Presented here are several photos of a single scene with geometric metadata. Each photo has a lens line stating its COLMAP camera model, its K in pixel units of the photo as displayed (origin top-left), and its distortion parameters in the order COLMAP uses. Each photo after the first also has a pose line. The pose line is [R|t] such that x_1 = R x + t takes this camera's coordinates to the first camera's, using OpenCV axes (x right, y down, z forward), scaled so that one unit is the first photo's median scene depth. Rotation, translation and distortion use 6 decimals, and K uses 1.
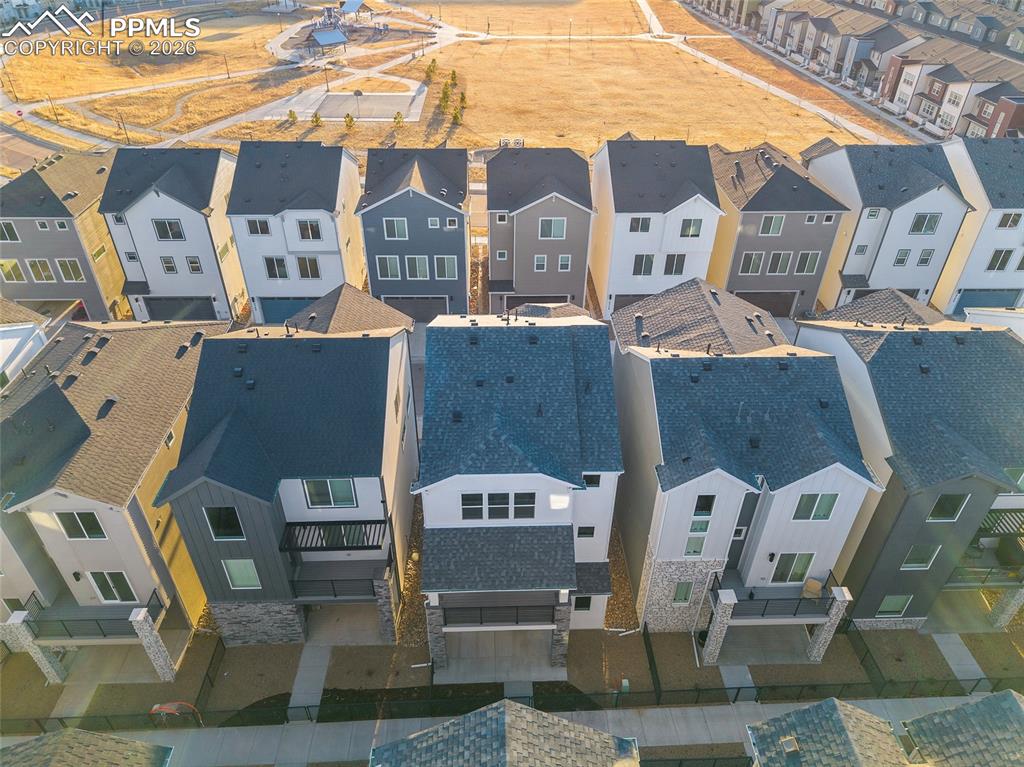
lens RADIAL K [[687.5, 0, 514.5], [0, 687.5, 389.1], [0, 0, 1]] dist [0.031959, -0.036361]
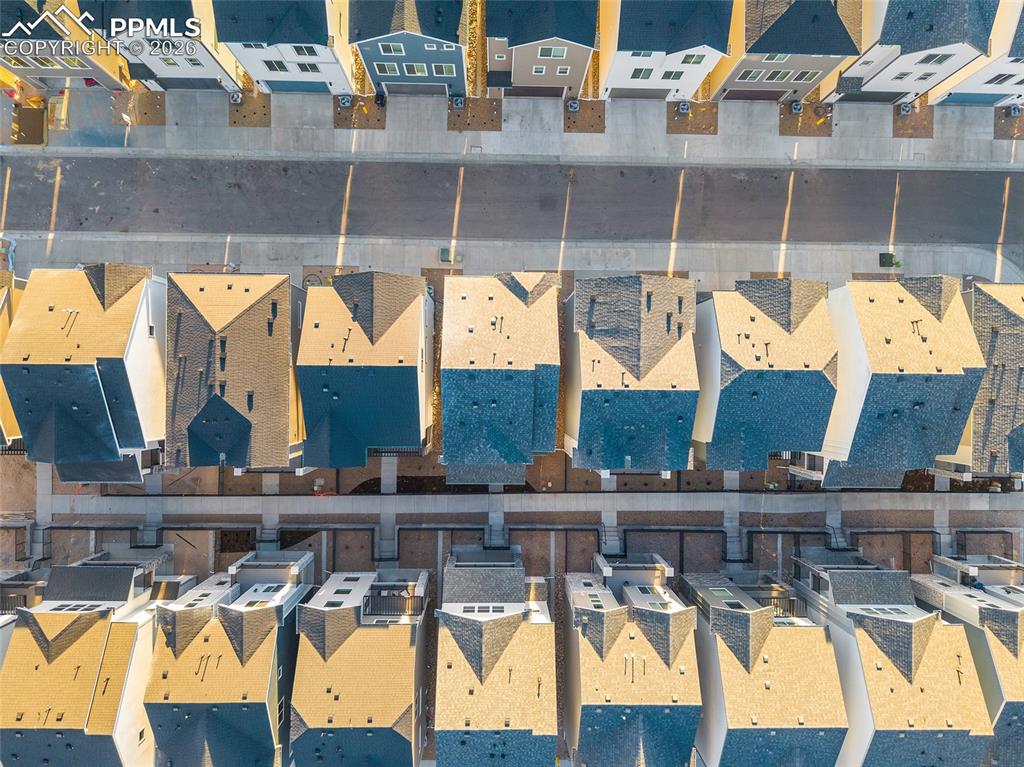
lens RADIAL K [[687.5, 0, 519.8], [0, 687.5, 392.3], [0, 0, 1]] dist [0.031959, -0.036361]
pose [[0.998640, 0.046922, 0.022716, 0.009071], [-0.045849, 0.583136, 0.811080, -0.729639], [0.024811, -0.811018, 0.584494, 0.034518]]
